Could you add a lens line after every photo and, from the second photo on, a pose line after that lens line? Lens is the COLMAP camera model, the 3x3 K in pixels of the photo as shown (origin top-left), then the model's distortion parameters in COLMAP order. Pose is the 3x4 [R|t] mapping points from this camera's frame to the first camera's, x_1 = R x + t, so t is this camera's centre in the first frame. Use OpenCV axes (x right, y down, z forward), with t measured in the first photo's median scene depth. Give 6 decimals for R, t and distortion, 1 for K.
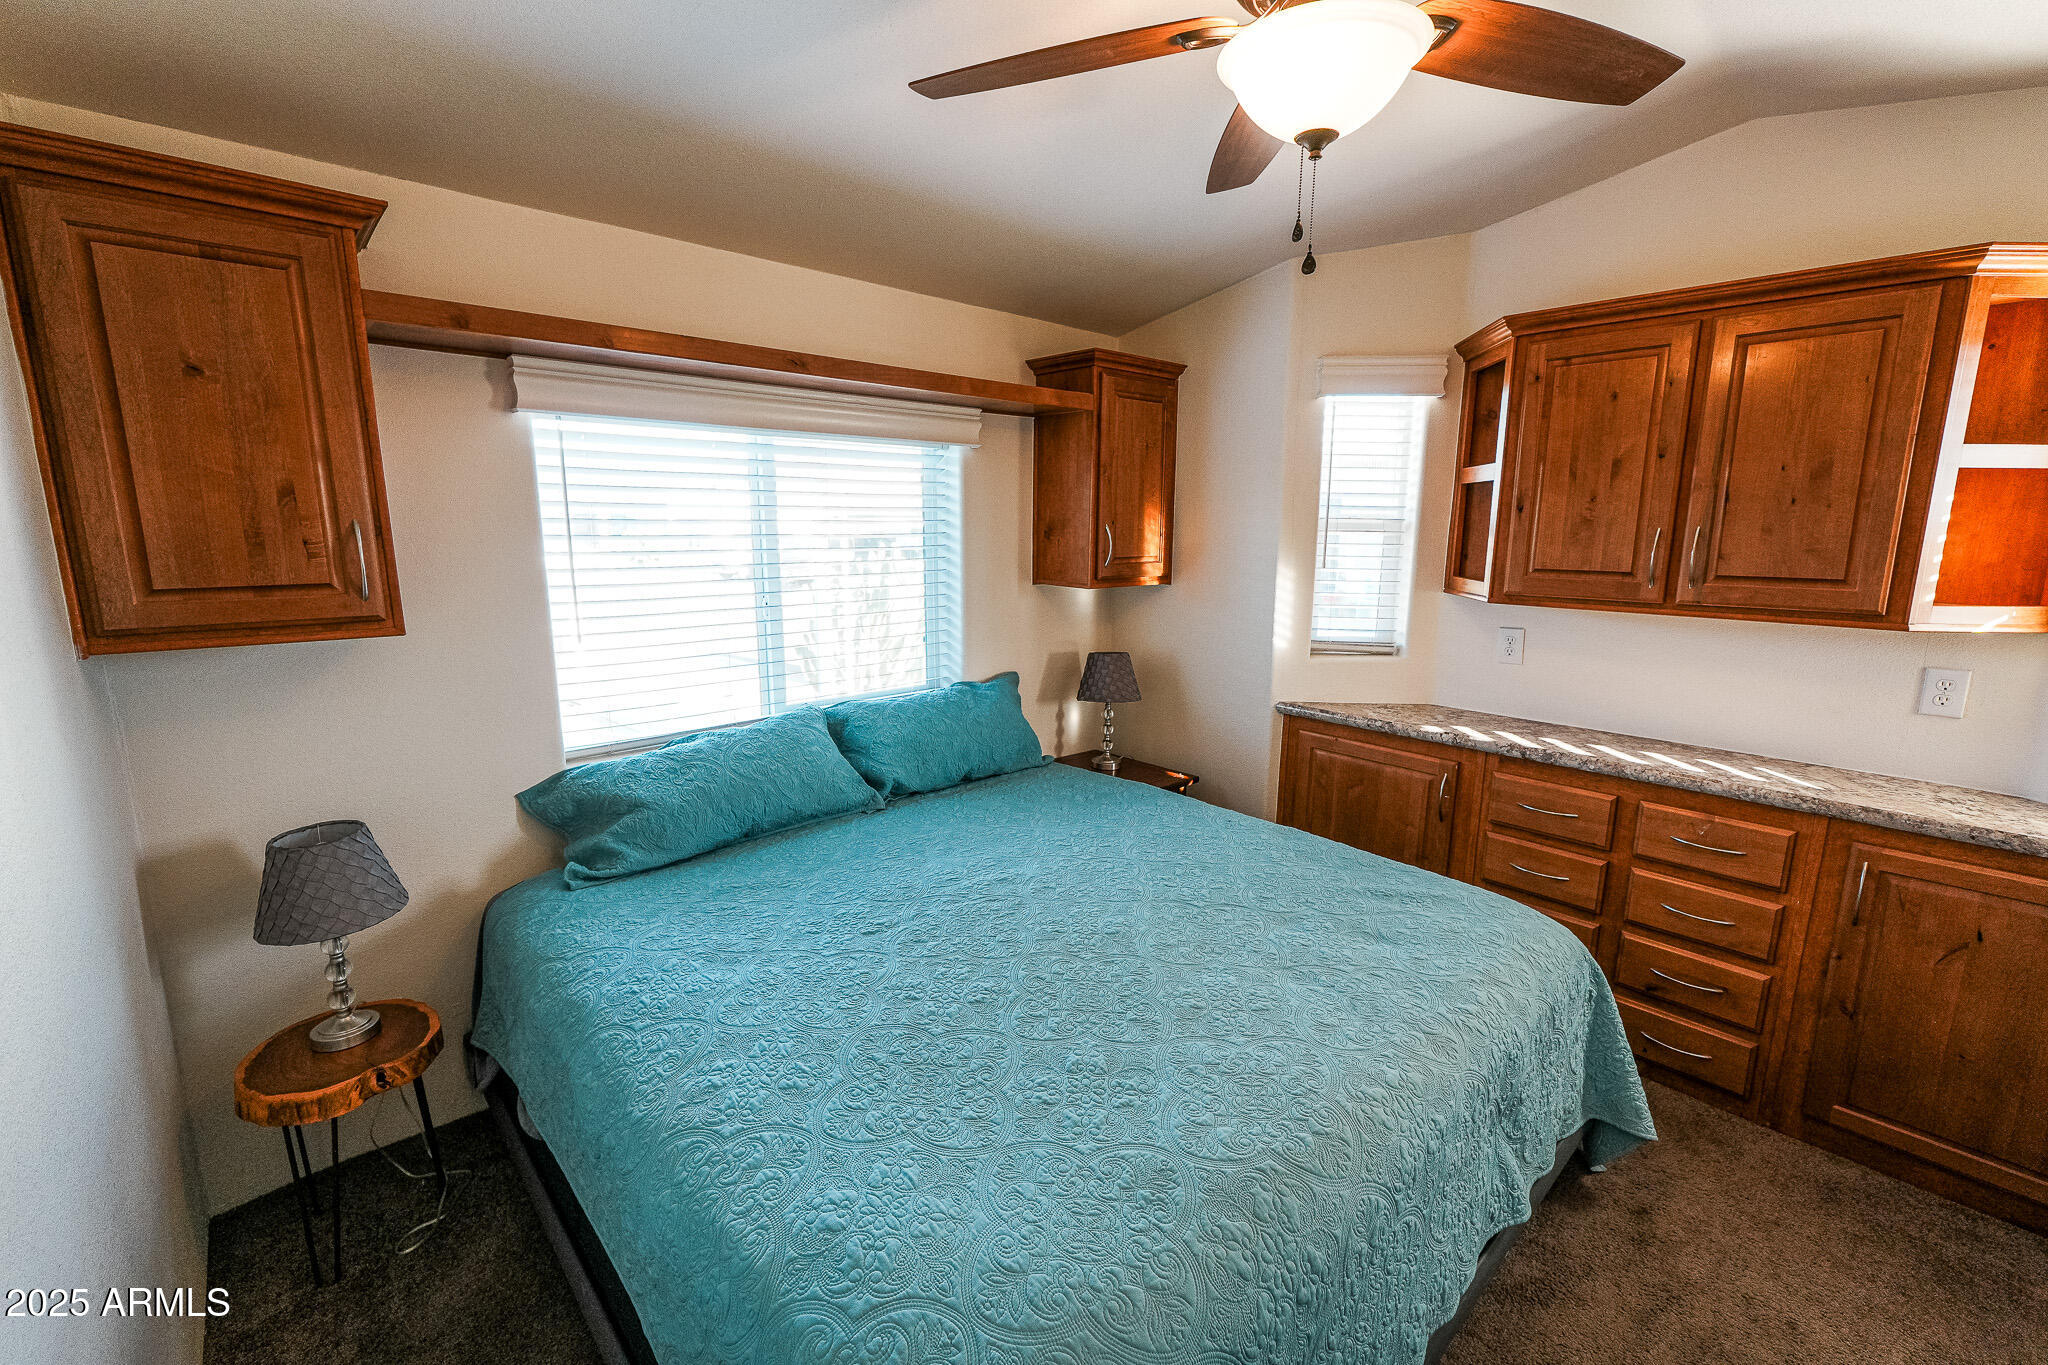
lens RADIAL K [[855.9, 0, 1032.2], [0, 855.9, 677.4], [0, 0, 1]] dist [-0.000752, 0.000496]
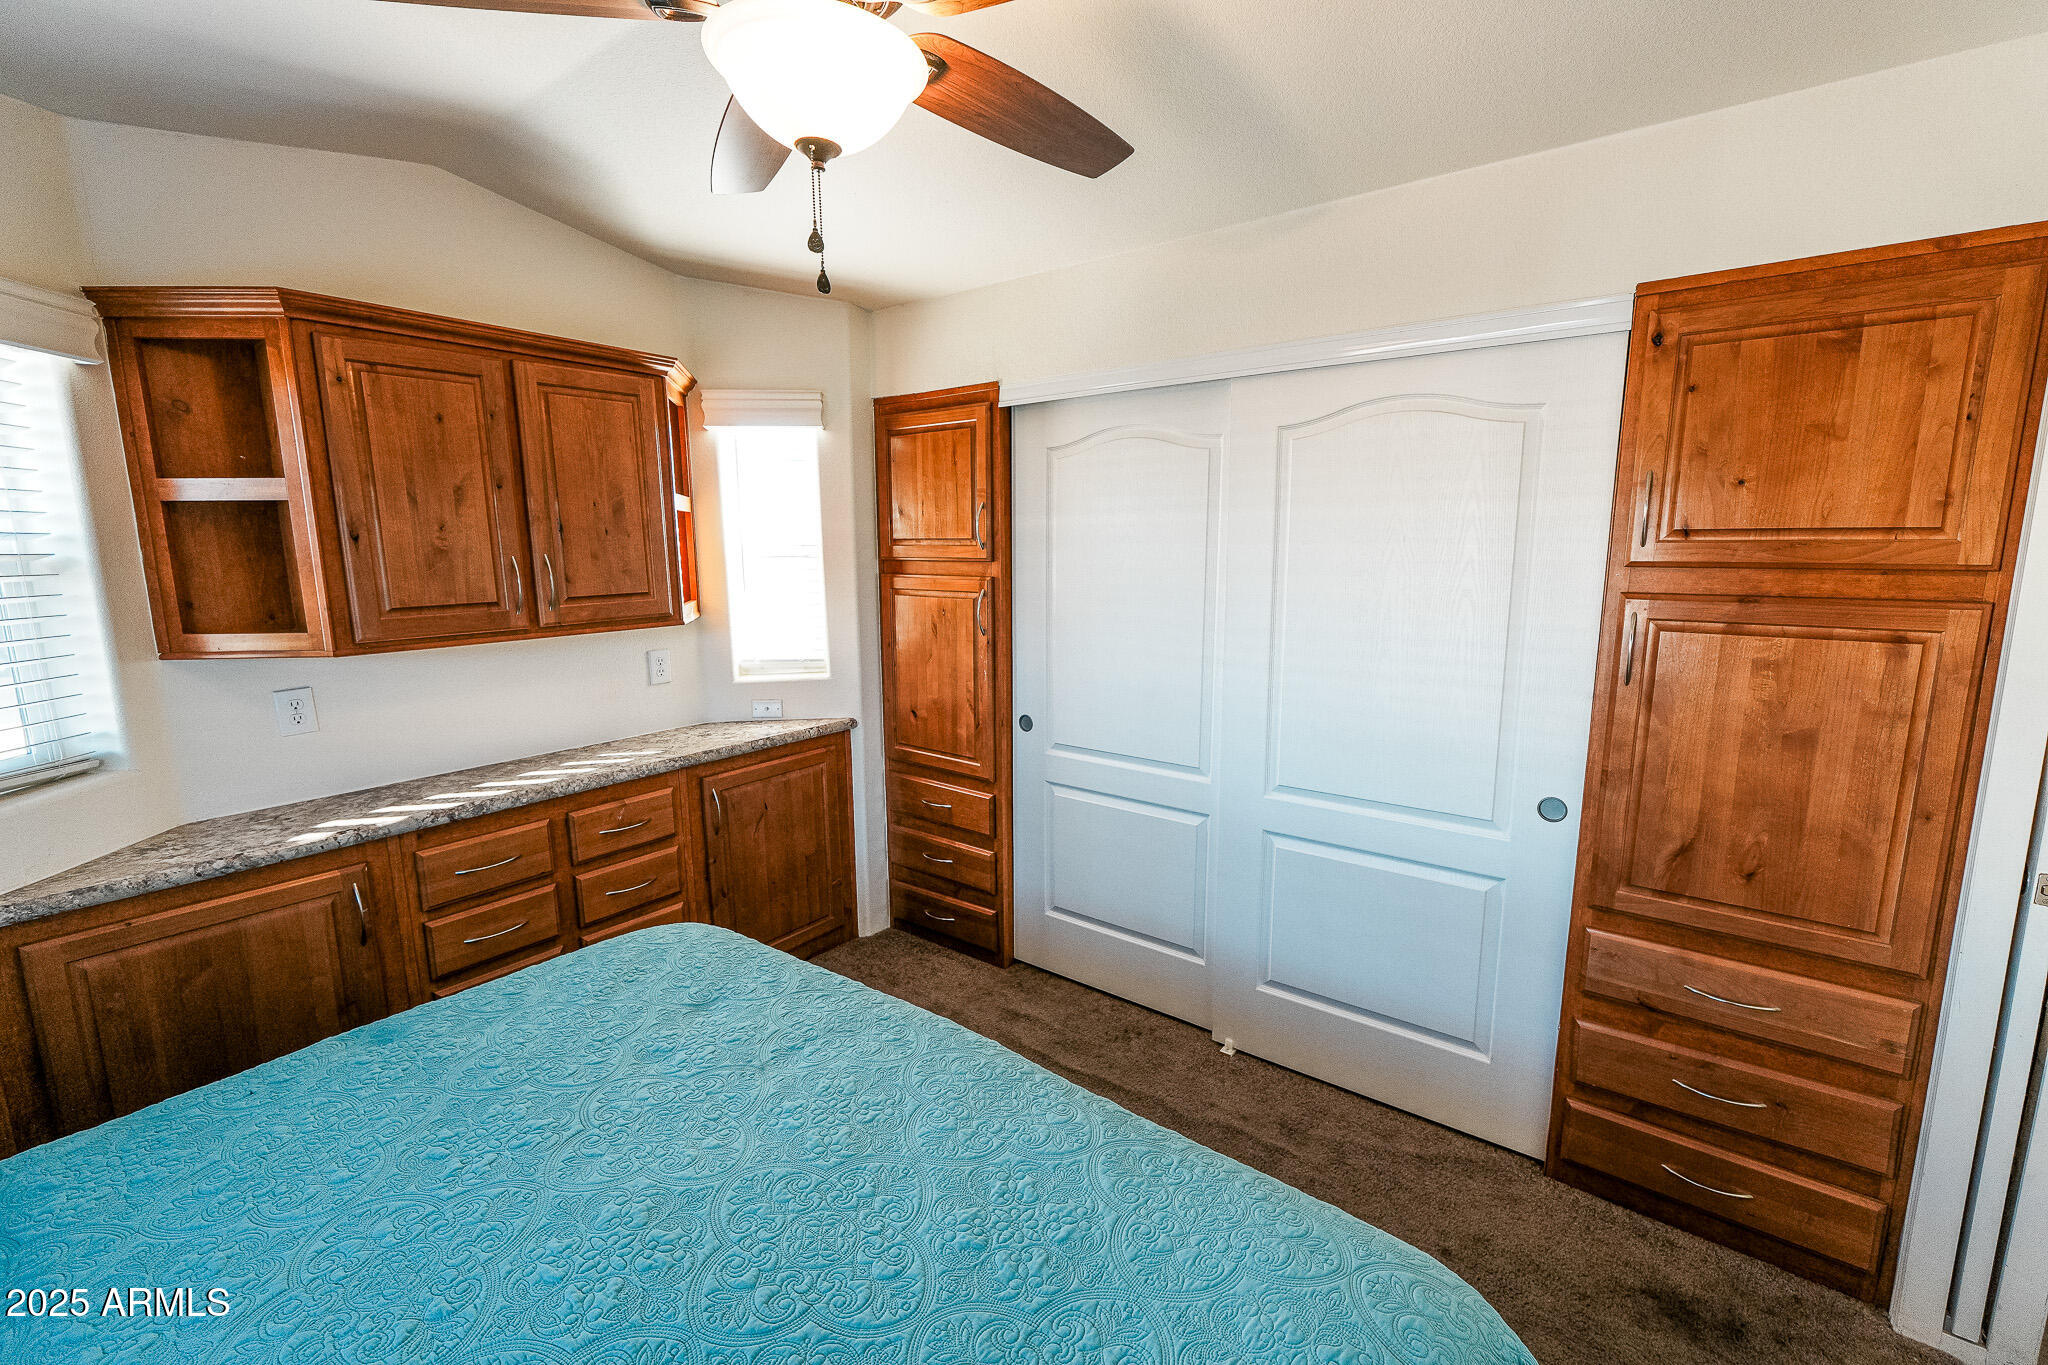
lens RADIAL K [[855.9, 0, 1032.2], [0, 855.9, 677.4], [0, 0, 1]] dist [-0.000752, 0.000496]
pose [[-0.176641, -0.162458, 0.970776, -0.425202], [0.185467, 0.963123, 0.194925, -0.128900], [-0.966644, 0.214479, -0.139996, 0.617697]]
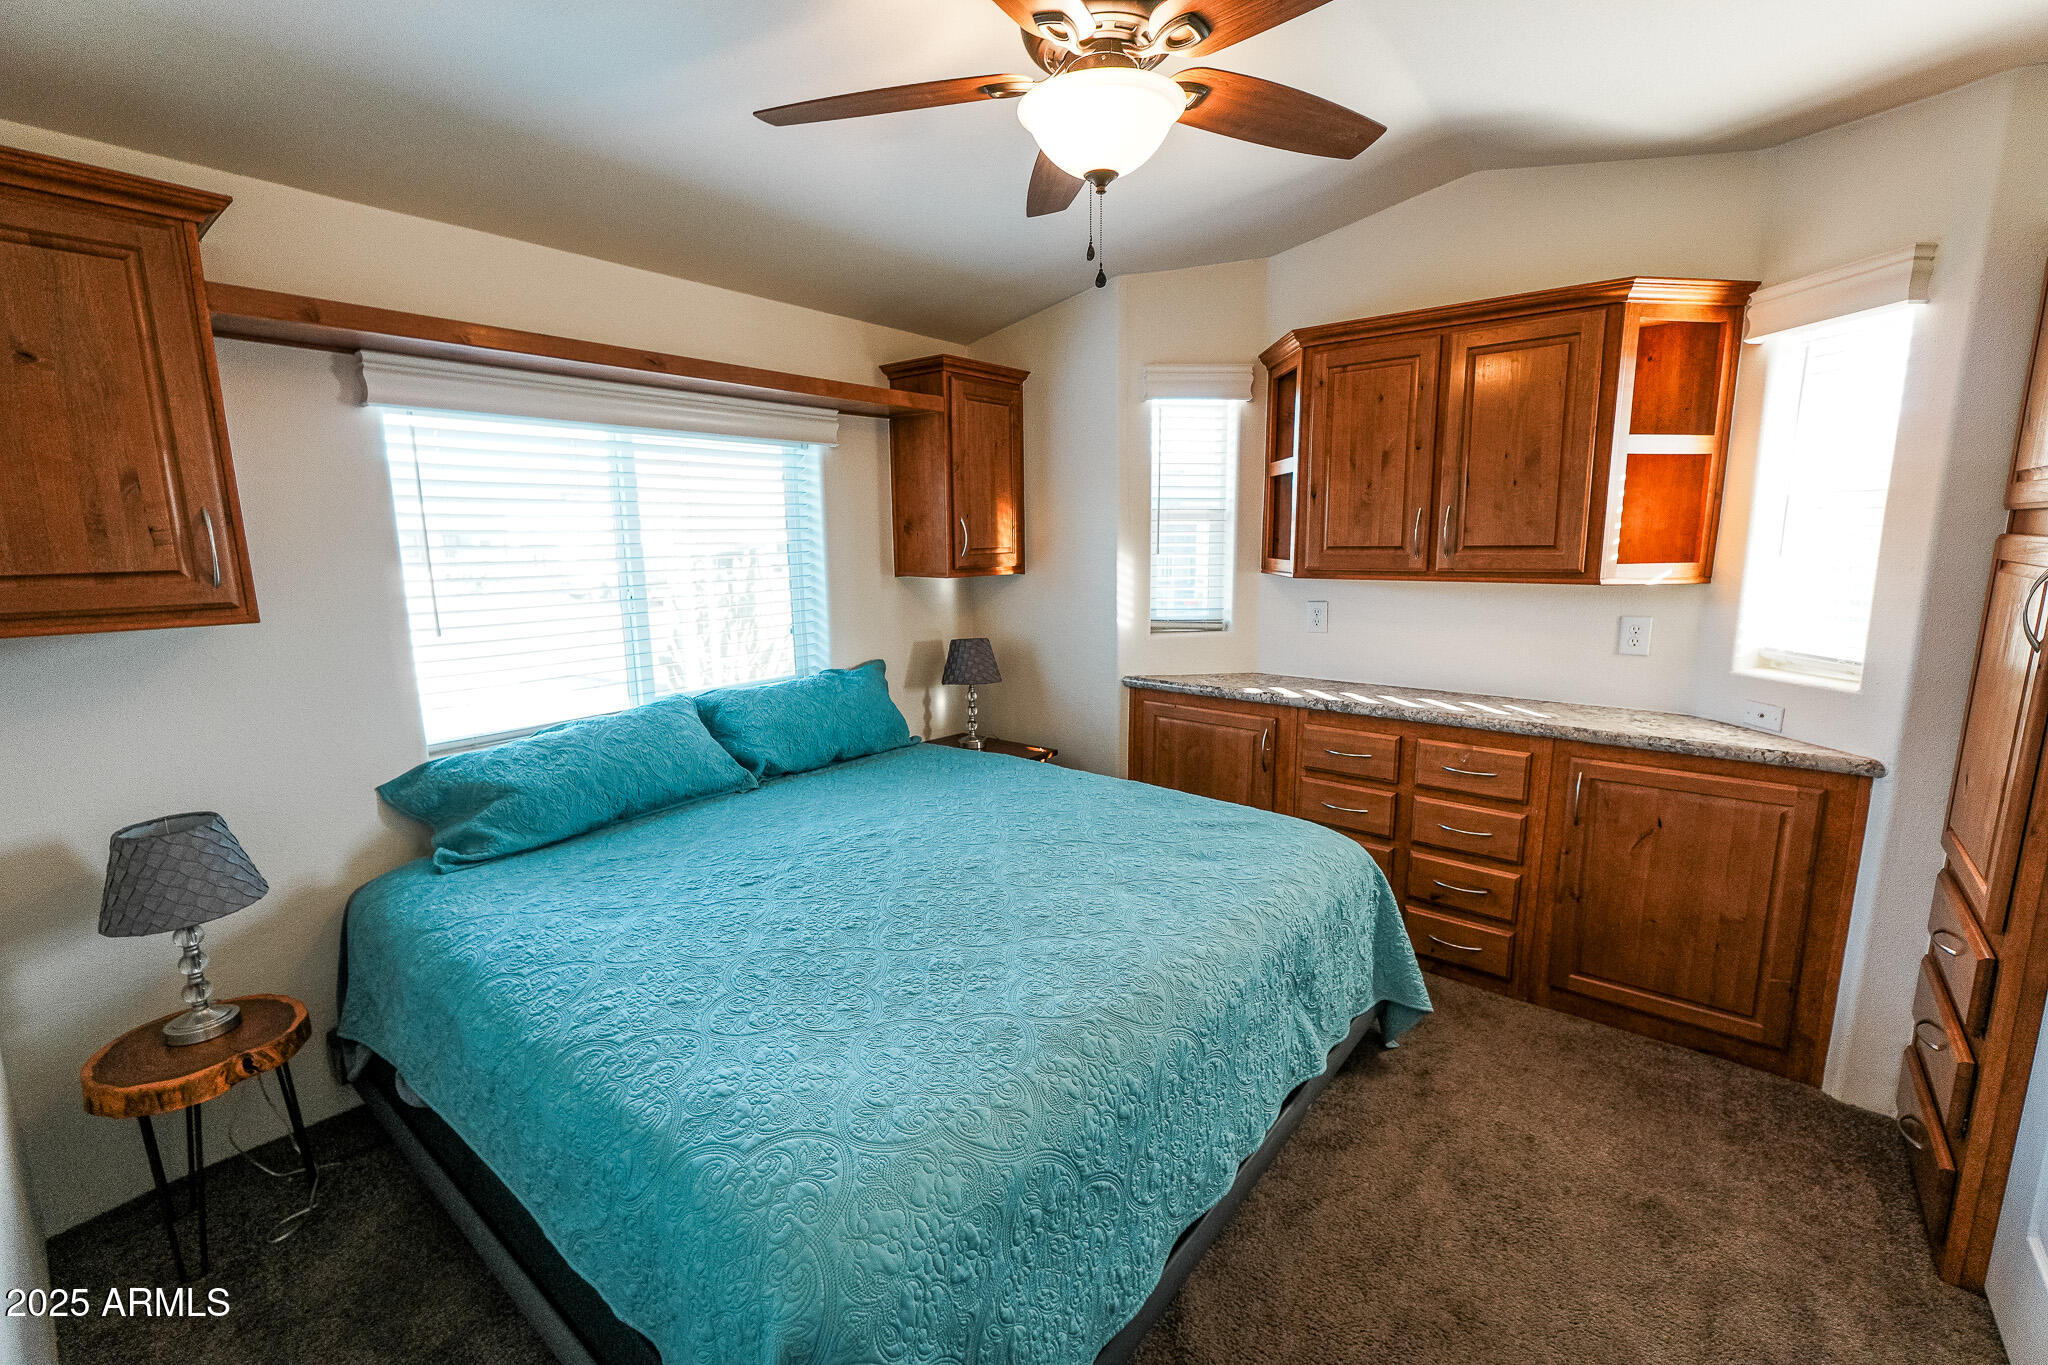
lens RADIAL K [[856.8, 0, 1031.7], [0, 856.8, 677.1], [0, 0, 1]] dist [0.001428, -0.000039]
pose [[0.989057, -0.040855, 0.141764, 0.019489], [0.043060, 0.998994, -0.012517, 0.056435], [-0.141110, 0.018484, 0.989821, -0.110185]]
